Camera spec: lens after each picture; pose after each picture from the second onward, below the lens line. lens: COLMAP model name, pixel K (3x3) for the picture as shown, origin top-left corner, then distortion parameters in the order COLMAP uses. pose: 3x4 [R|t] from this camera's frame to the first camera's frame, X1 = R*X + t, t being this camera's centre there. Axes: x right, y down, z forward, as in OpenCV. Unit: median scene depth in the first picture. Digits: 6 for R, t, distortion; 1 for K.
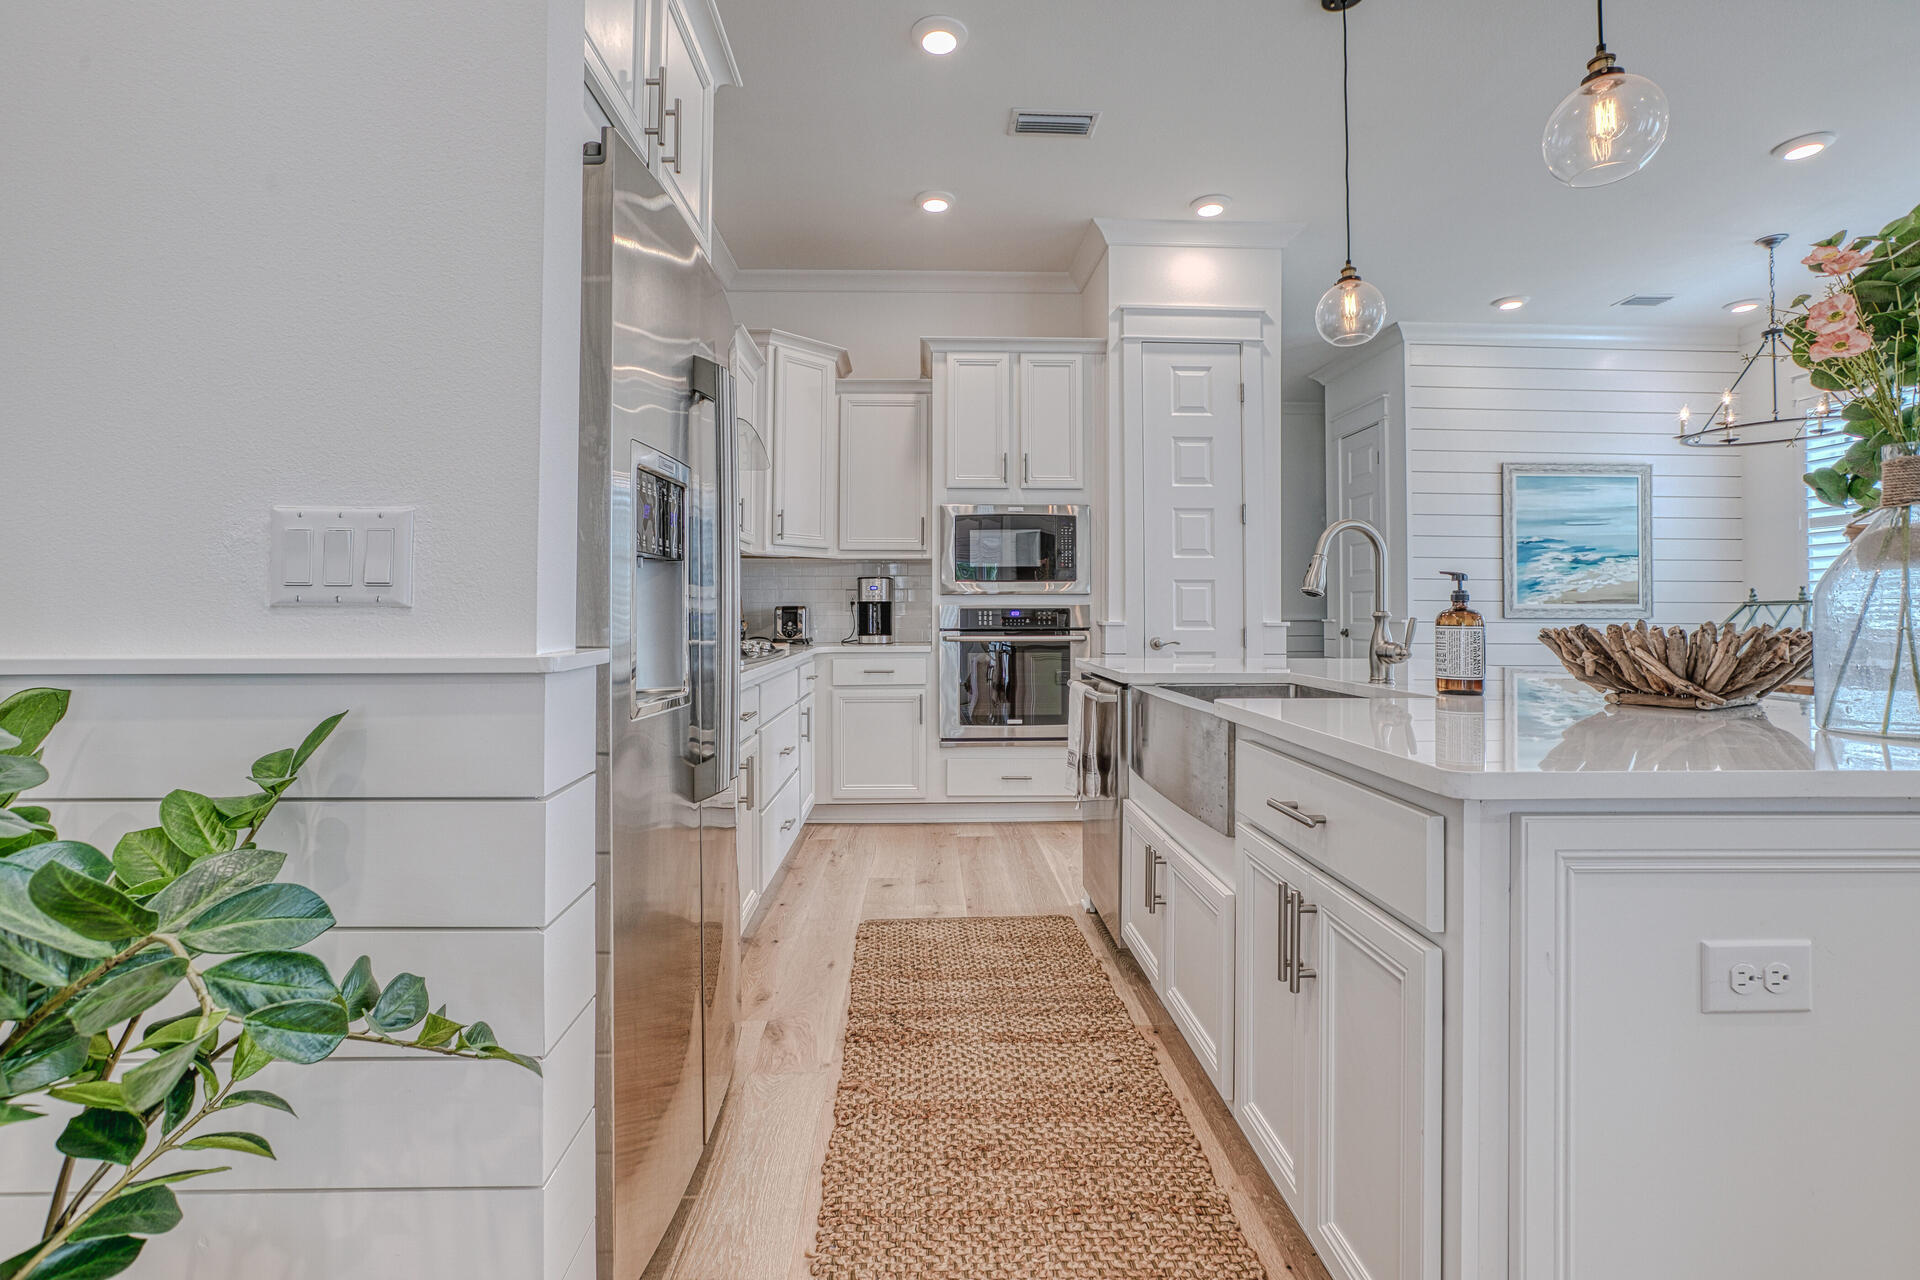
lens RADIAL K [[873.7, 0, 954.6], [0, 873.7, 580.1], [0, 0, 1]] dist [-0.031528, 0.013881]
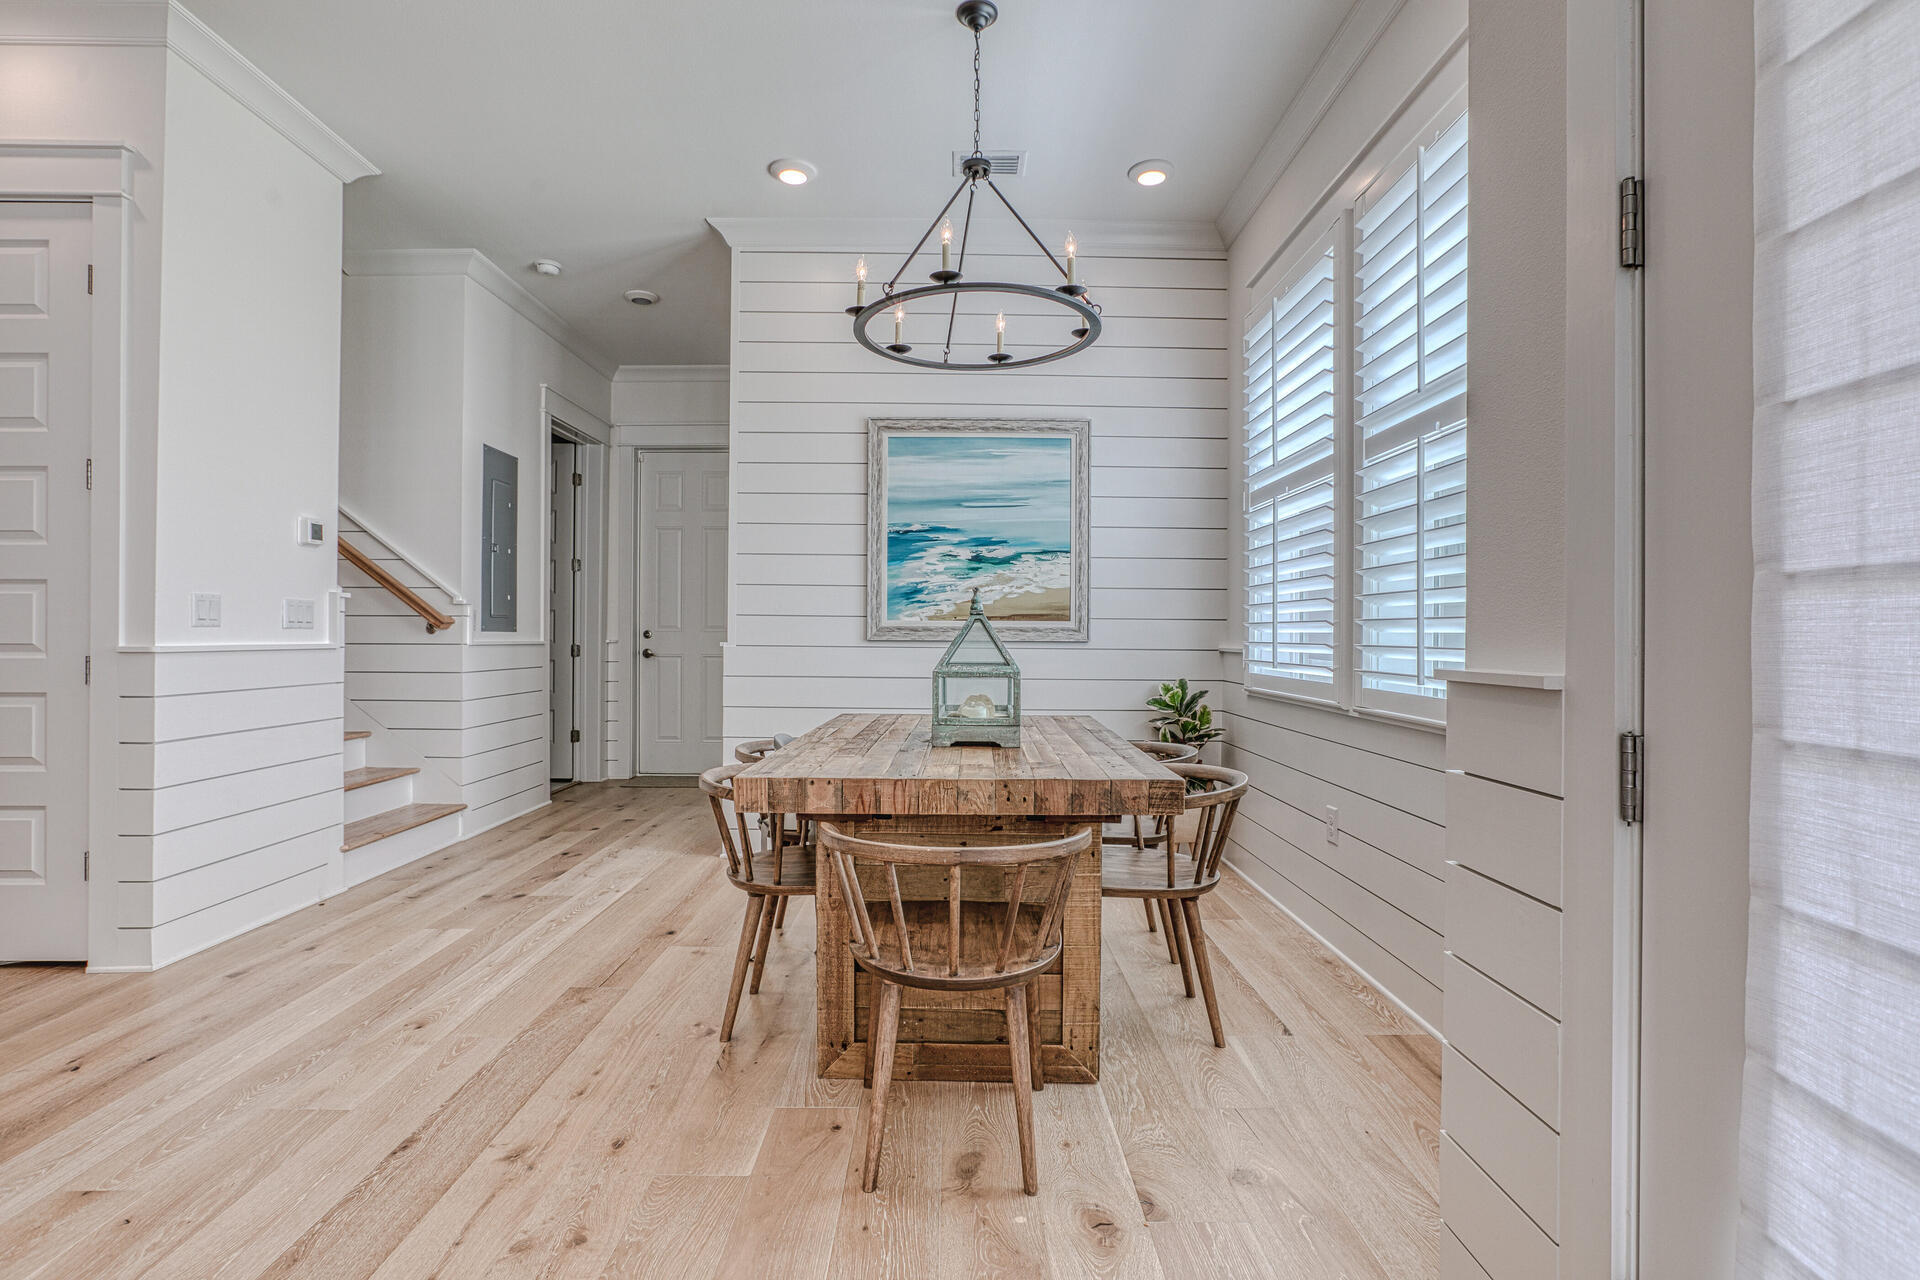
lens RADIAL K [[873.7, 0, 953.8], [0, 873.7, 636.0], [0, 0, 1]] dist [-0.031528, 0.013881]
pose [[0.999647, 0.000849, -0.026538, 0.962703], [0.000229, 0.999176, 0.040577, 0.015393], [0.026550, -0.040569, 0.998824, 0.387102]]
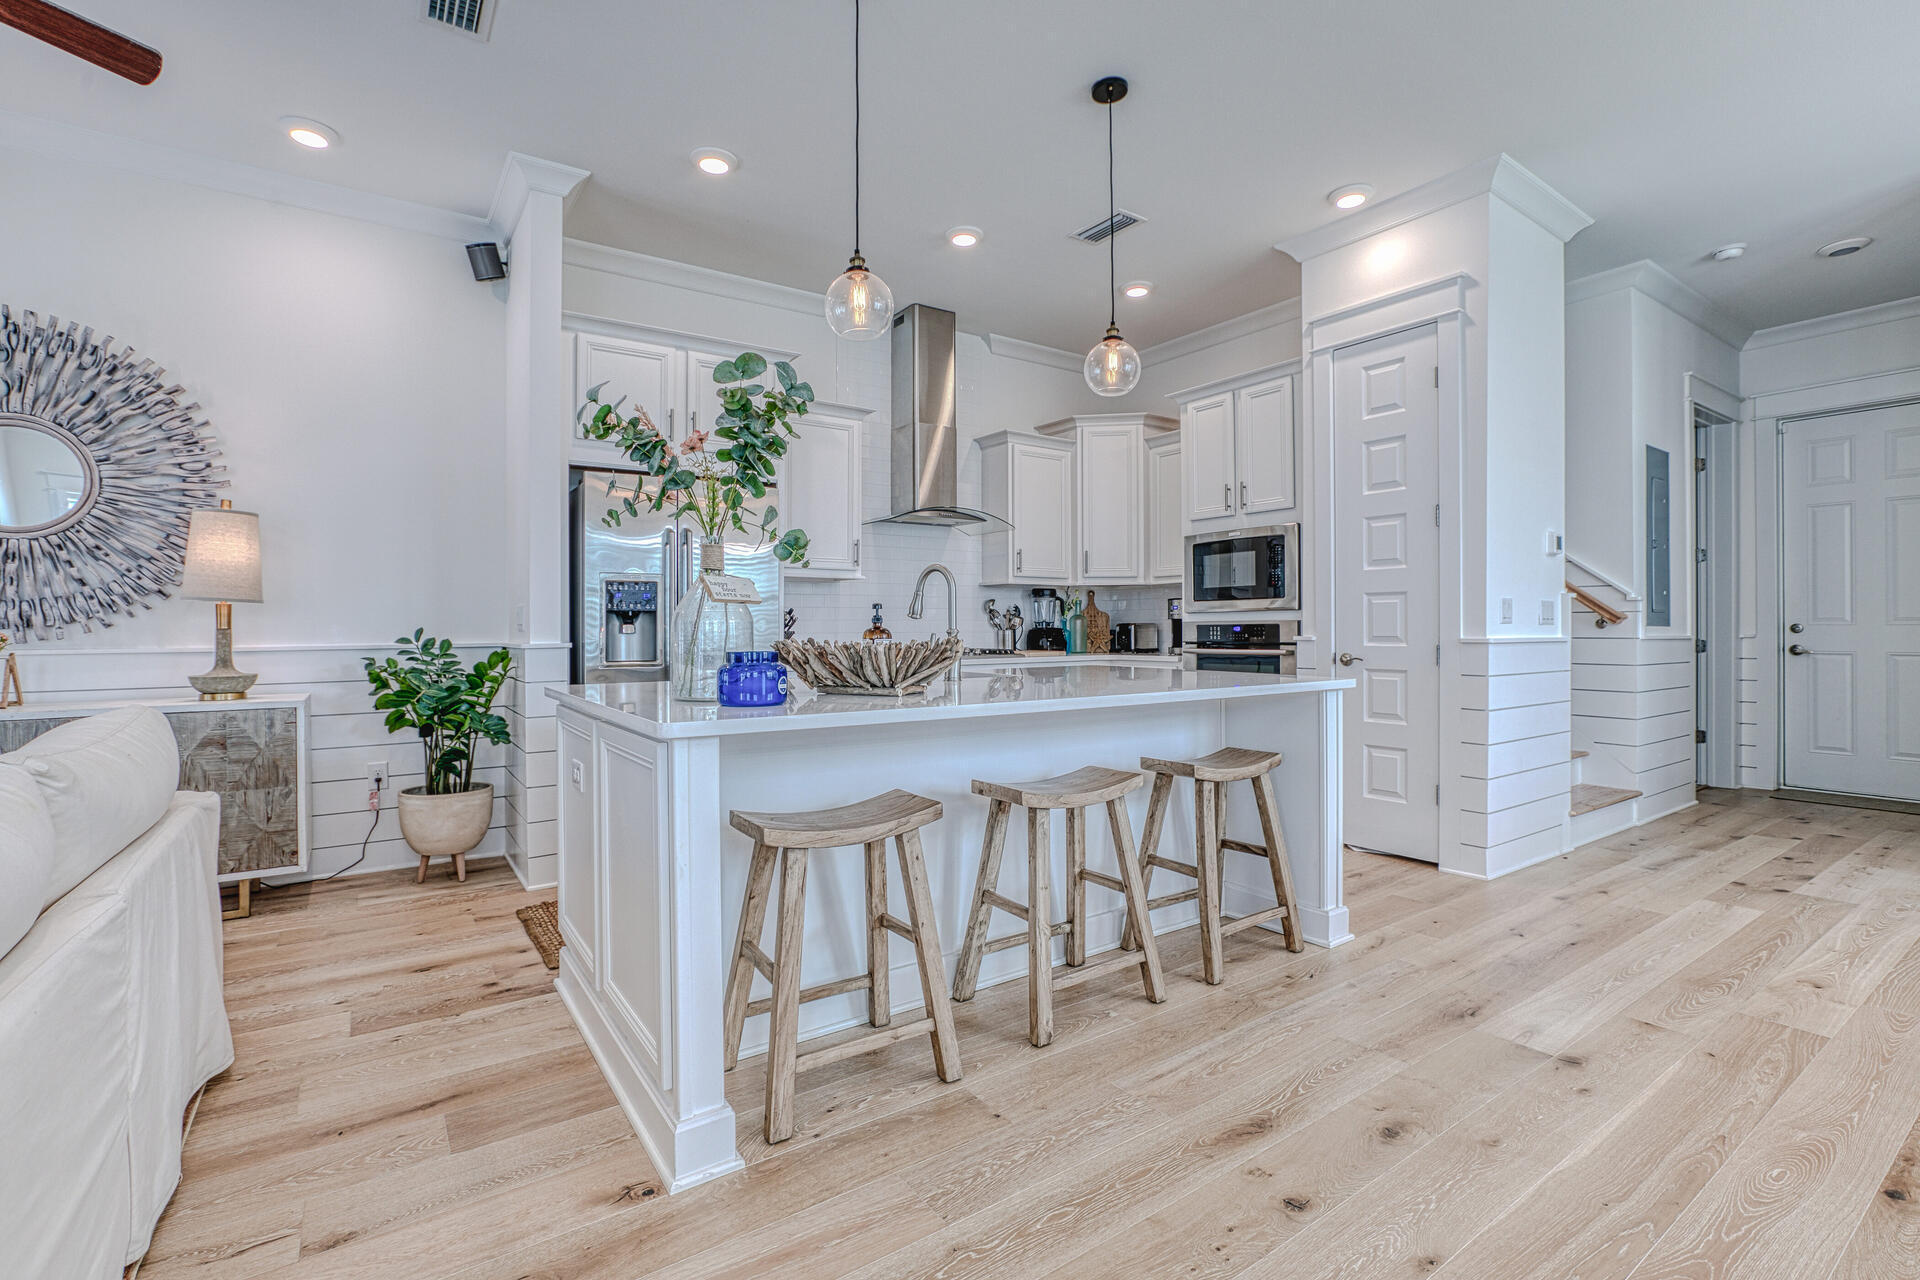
lens RADIAL K [[873.7, 0, 952.5], [0, 873.7, 623.3], [0, 0, 1]] dist [-0.031528, 0.013881]
pose [[0.543465, -0.008112, -0.839393, 0.791531], [0.035285, 0.999290, 0.013187, 0.004041], [0.838690, -0.036785, 0.543365, 0.105190]]
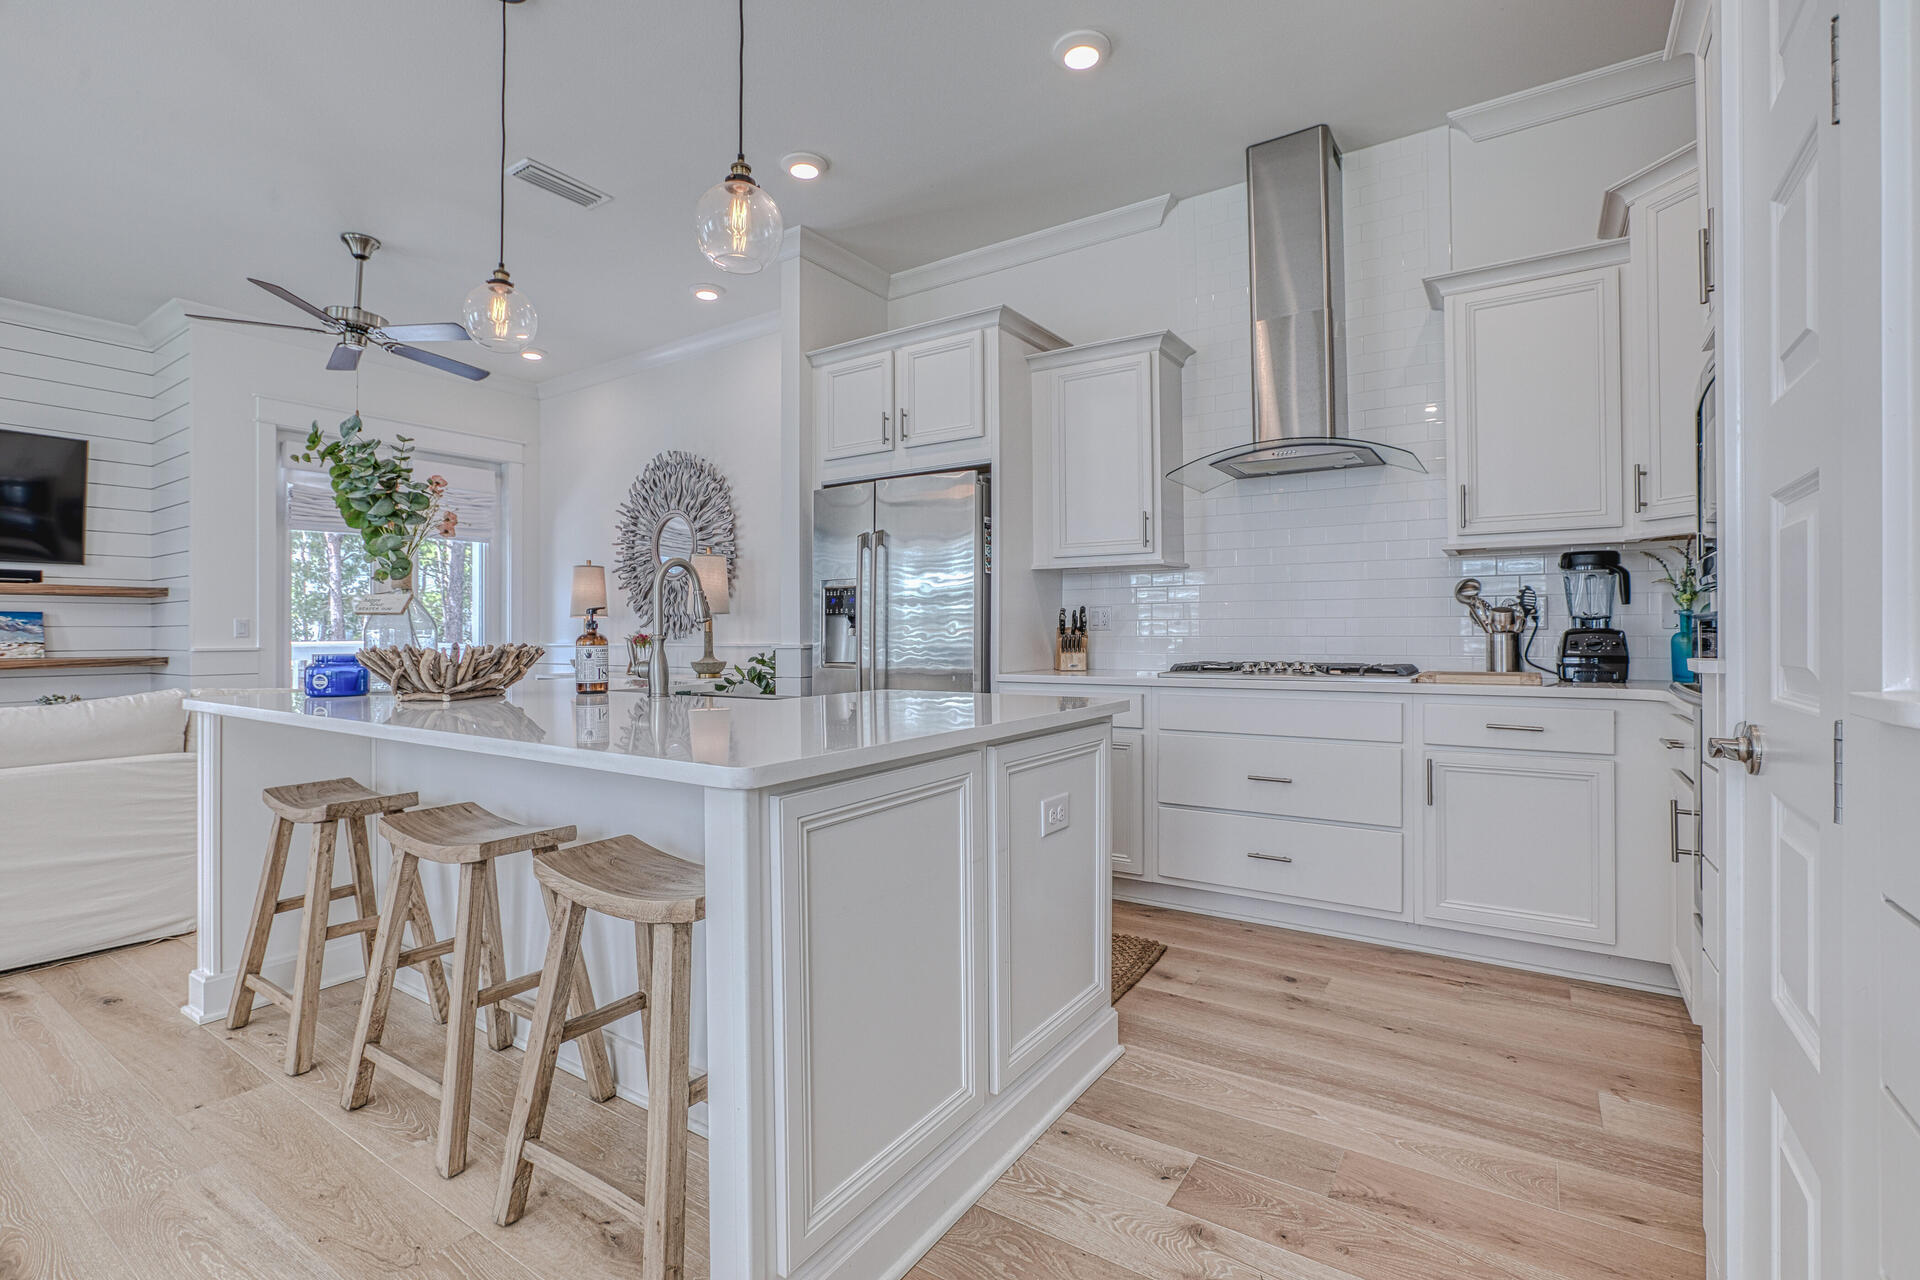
lens RADIAL K [[873.7, 0, 951.6], [0, 873.7, 623.5], [0, 0, 1]] dist [-0.031528, 0.013881]
pose [[-0.584979, -0.005182, -0.811032, 0.570781], [0.033566, 0.998968, -0.030593, 0.032986], [0.810354, -0.045119, -0.584202, 0.943893]]
